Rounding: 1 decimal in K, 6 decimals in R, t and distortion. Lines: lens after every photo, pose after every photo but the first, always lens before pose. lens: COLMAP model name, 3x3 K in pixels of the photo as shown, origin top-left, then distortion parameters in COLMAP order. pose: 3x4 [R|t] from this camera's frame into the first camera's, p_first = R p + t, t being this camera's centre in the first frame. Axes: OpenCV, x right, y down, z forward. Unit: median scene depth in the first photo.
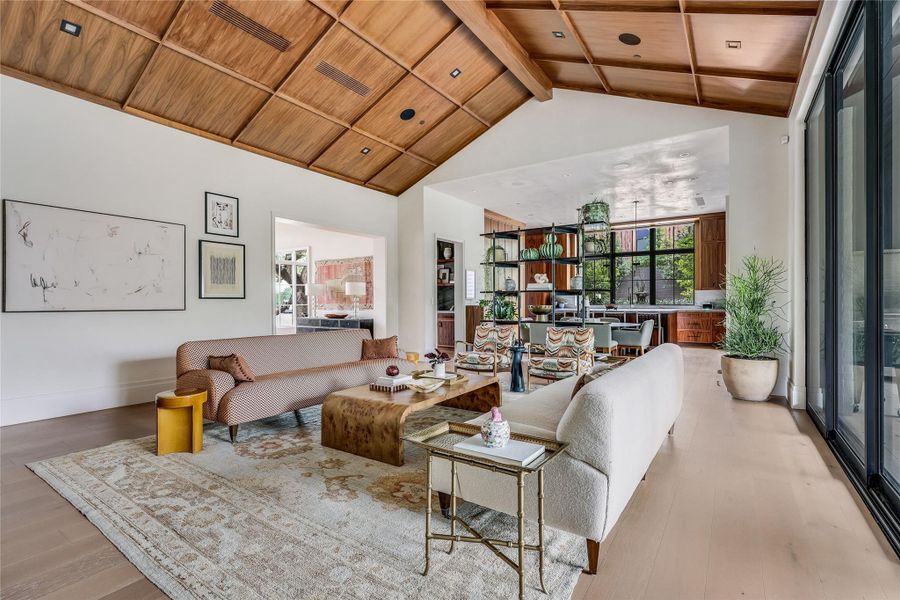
lens RADIAL K [[424.8, 0, 450.0], [0, 424.8, 300.0], [0, 0, 1]] dist [-0.001084, -0.000085]
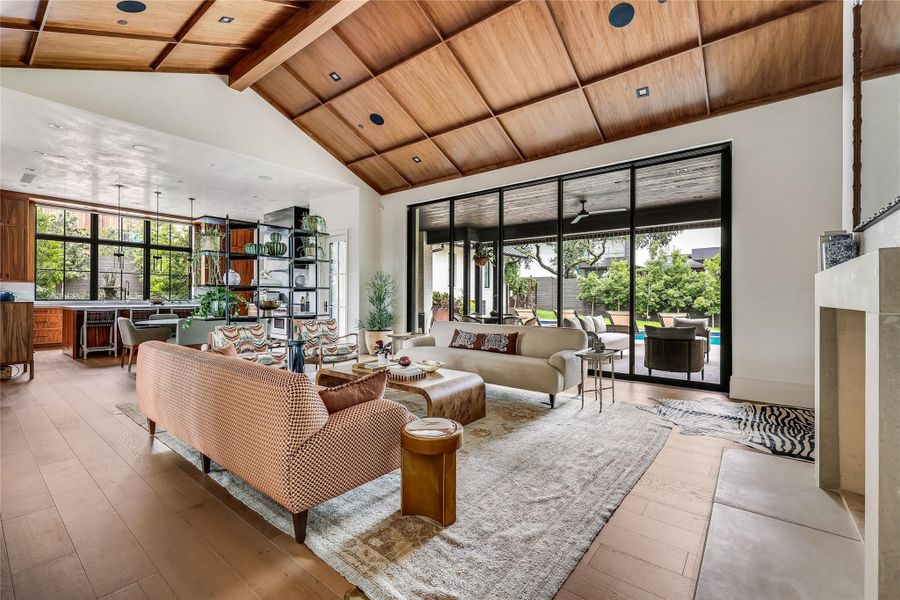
lens RADIAL K [[383.6, 0, 447.3], [0, 383.6, 293.5], [0, 0, 1]] dist [0.000493, 0.000074]
pose [[0.077373, 0.012985, 0.996918, -1.410987], [-0.010674, 0.999869, -0.012195, 0.002192], [-0.996945, -0.009697, 0.077502, 1.035536]]
